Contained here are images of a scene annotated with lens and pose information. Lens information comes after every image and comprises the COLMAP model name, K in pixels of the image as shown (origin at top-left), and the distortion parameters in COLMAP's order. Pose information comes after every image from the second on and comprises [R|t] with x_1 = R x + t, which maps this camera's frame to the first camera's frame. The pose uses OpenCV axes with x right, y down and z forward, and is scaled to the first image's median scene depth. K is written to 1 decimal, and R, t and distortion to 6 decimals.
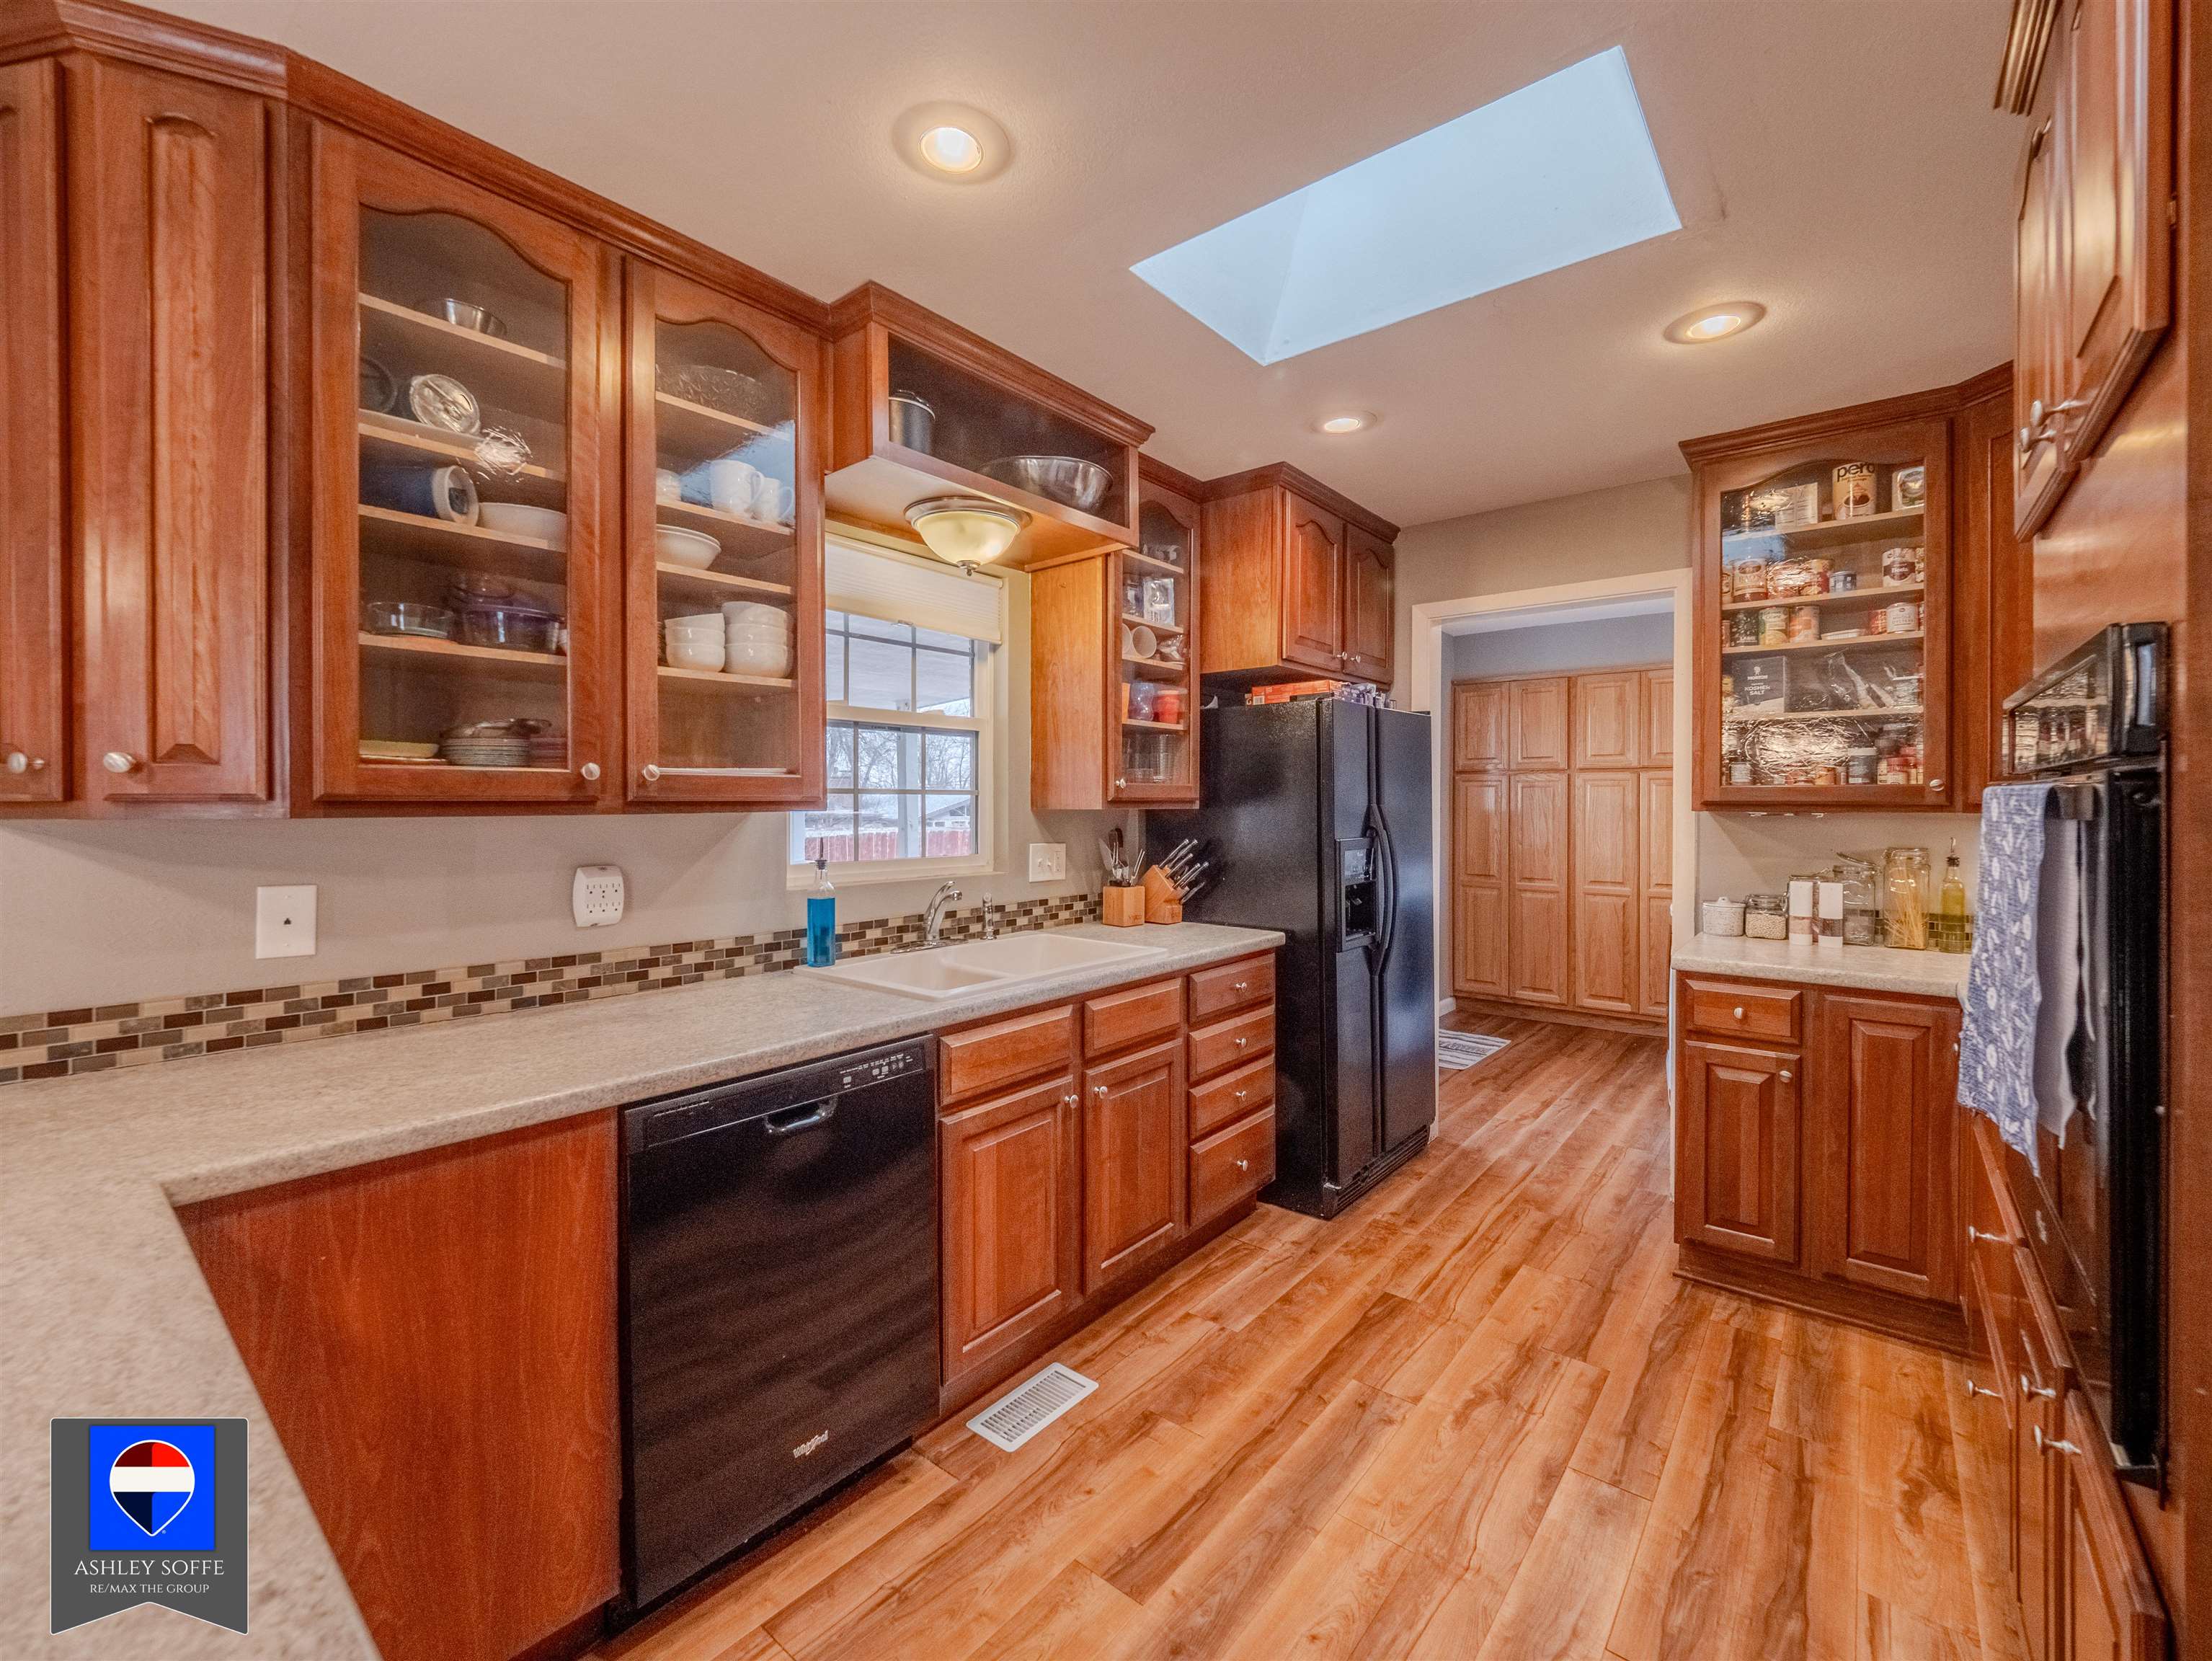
lens RADIAL K [[932.5, 0, 1115.3], [0, 932.5, 810.1], [0, 0, 1]] dist [-0.007891, 0.000521]
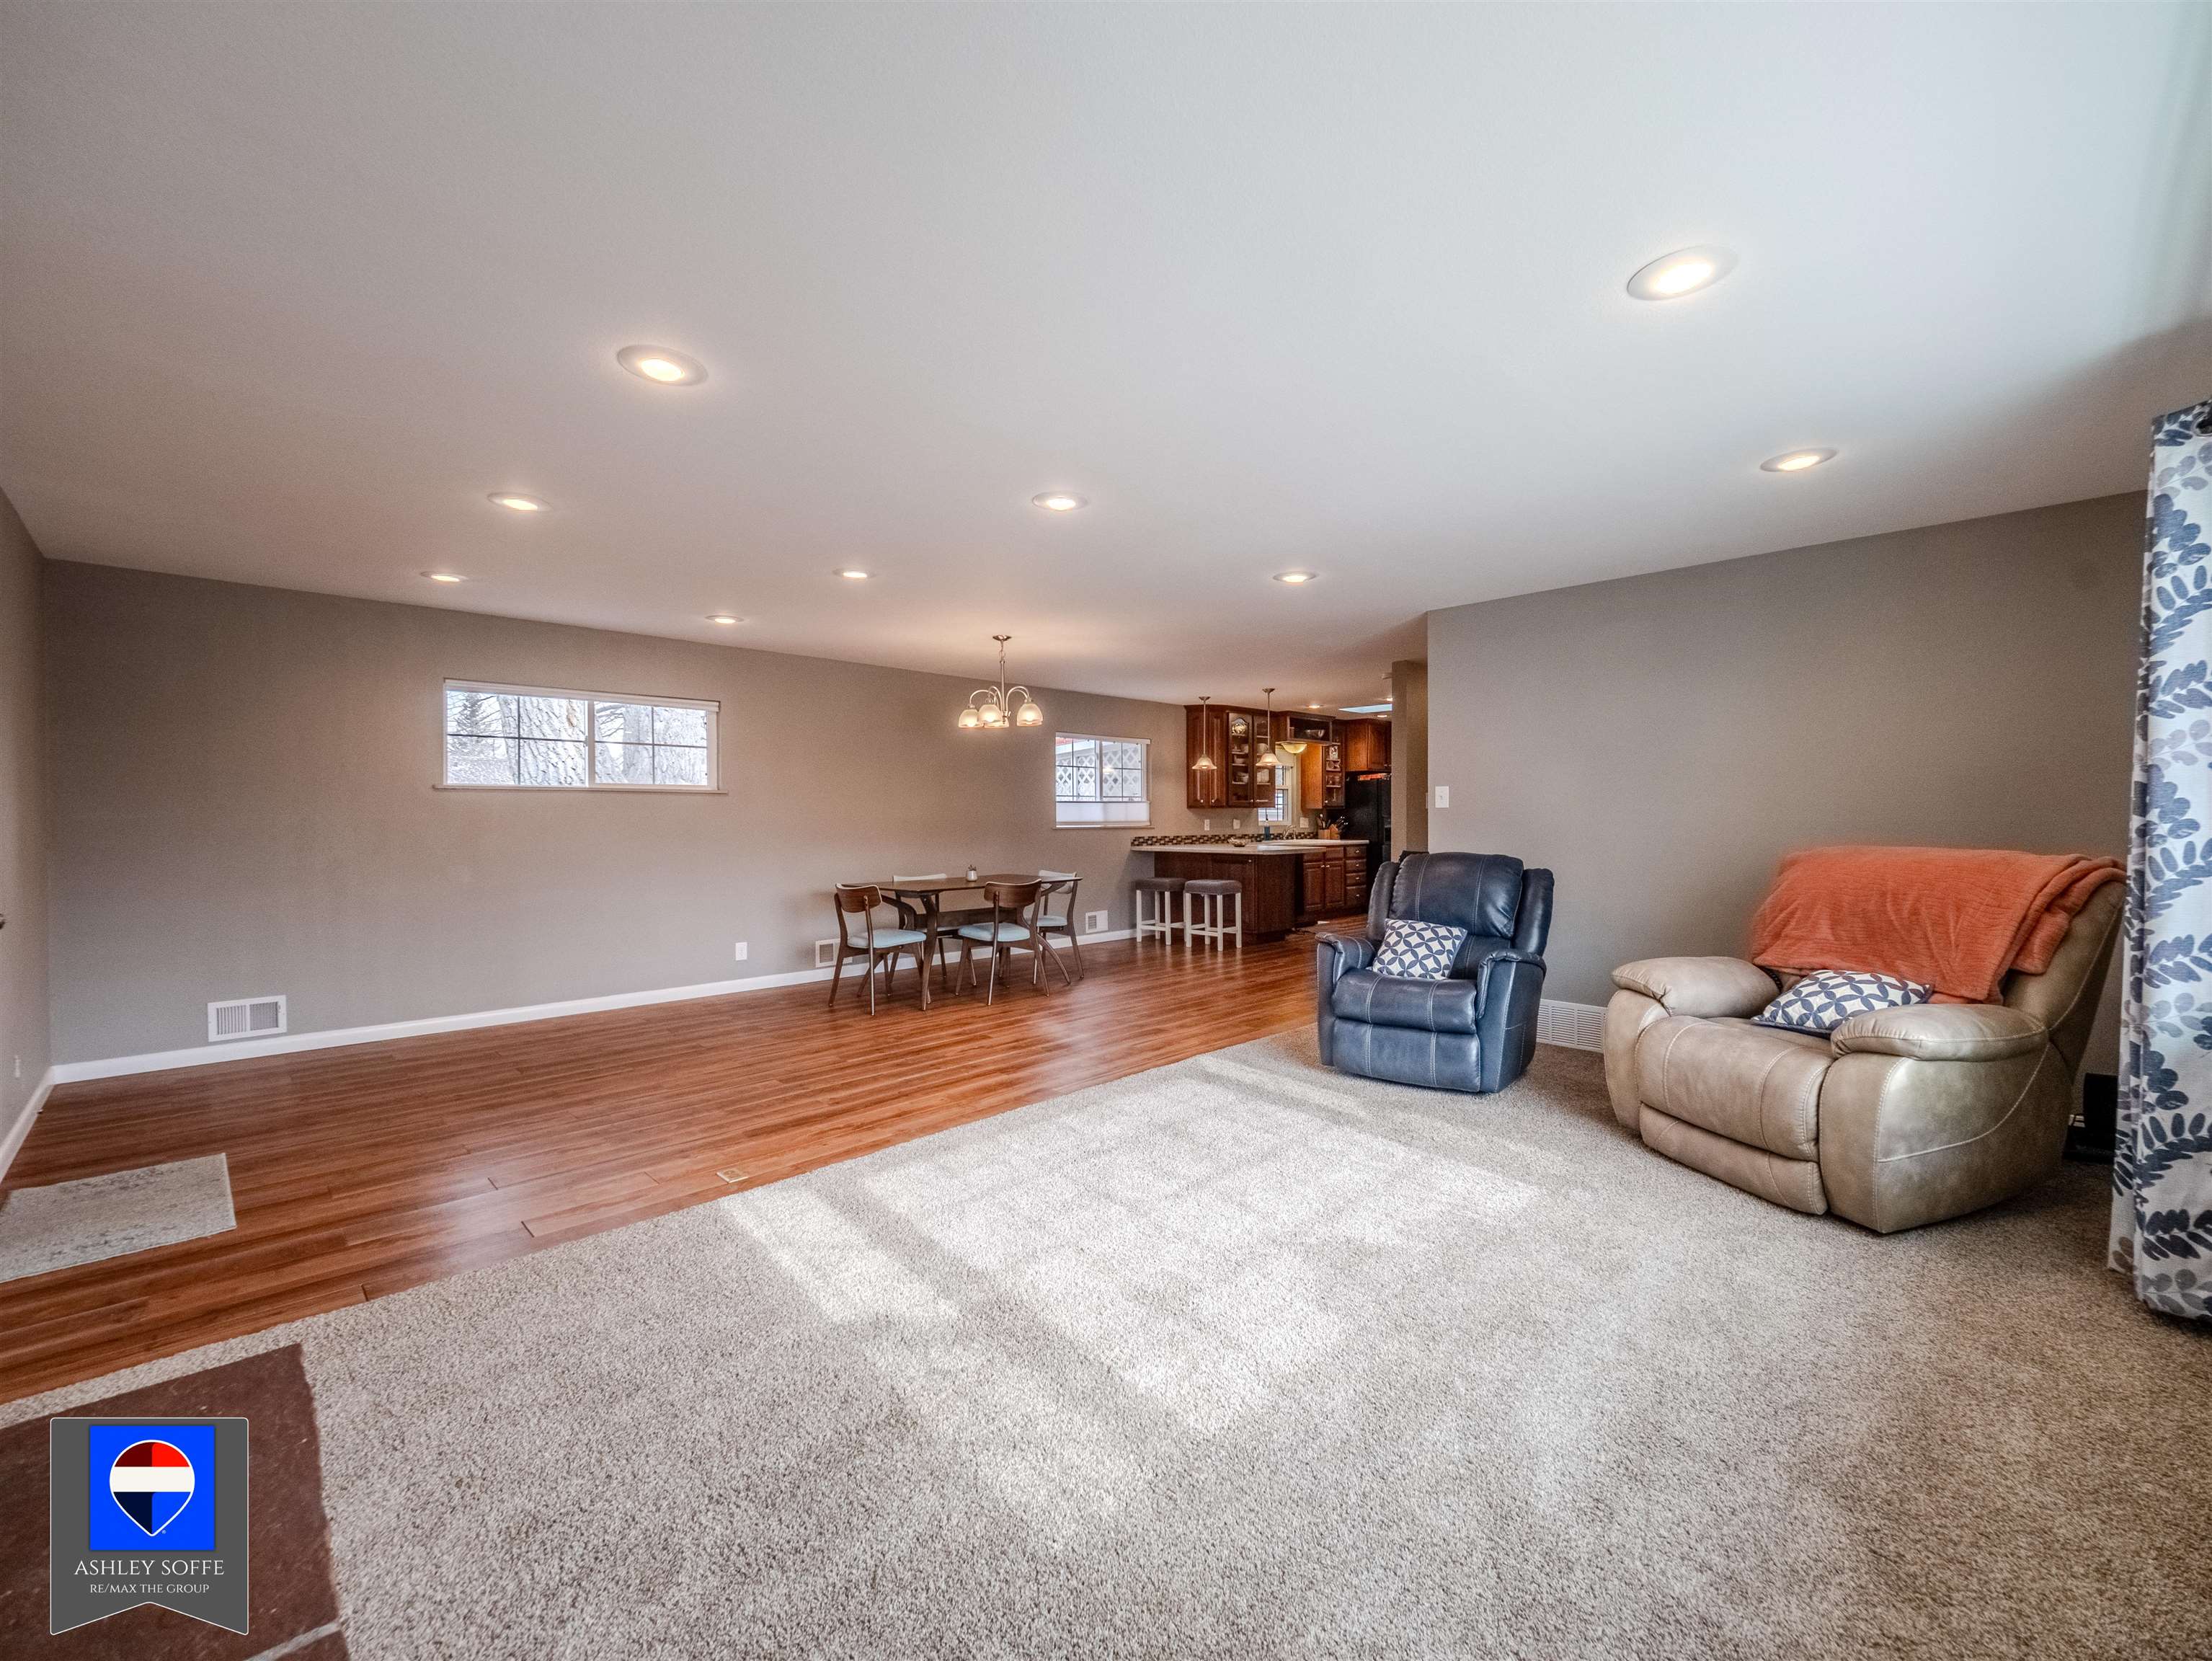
lens RADIAL K [[872.2, 0, 1106.0], [0, 872.2, 830.5], [0, 0, 1]] dist [-0.008515, 0.000123]
pose [[0.993788, -0.001256, -0.111279, -0.646943], [0.002495, 0.999936, 0.011000, 0.061554], [0.111259, -0.011209, 0.993728, -3.525388]]
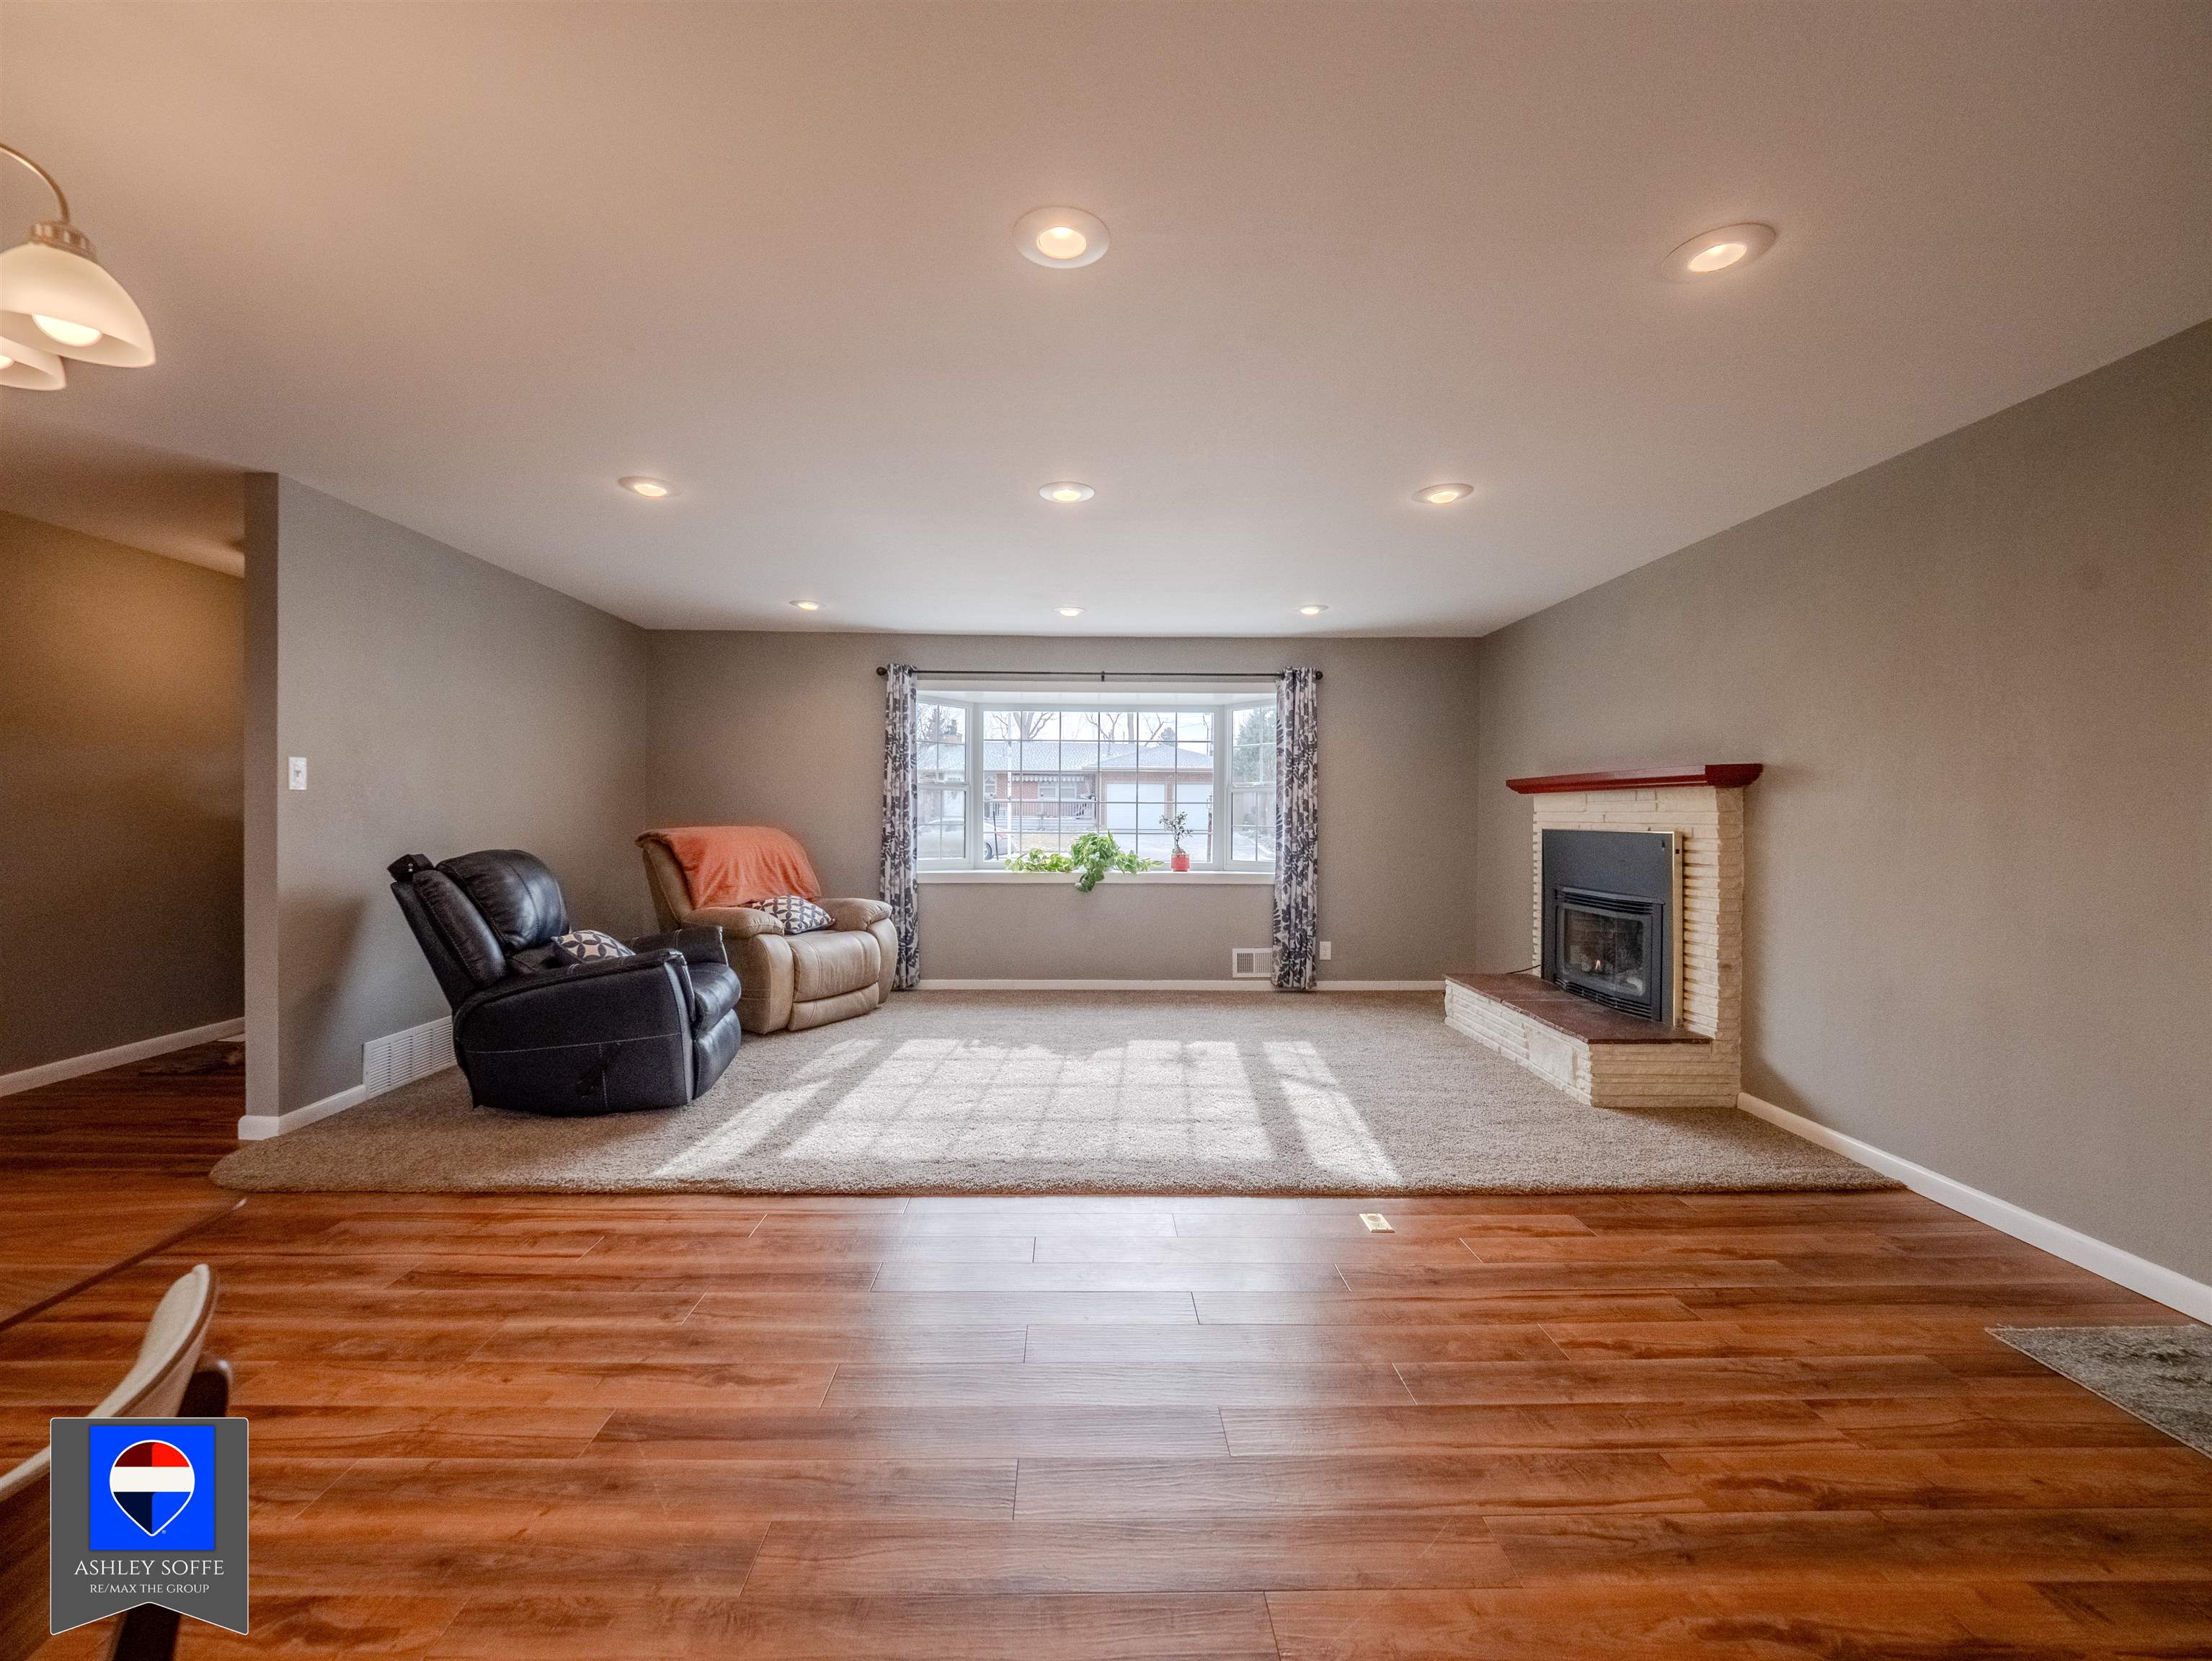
lens RADIAL K [[958.6, 0, 1099.4], [0, 958.6, 813.6], [0, 0, 1]] dist [-0.000023, -0.010012]
pose [[-0.639247, -0.007962, 0.768960, -1.971741], [-0.001864, 0.999960, 0.008804, 0.060725], [-0.768999, 0.004194, -0.639236, -1.387046]]
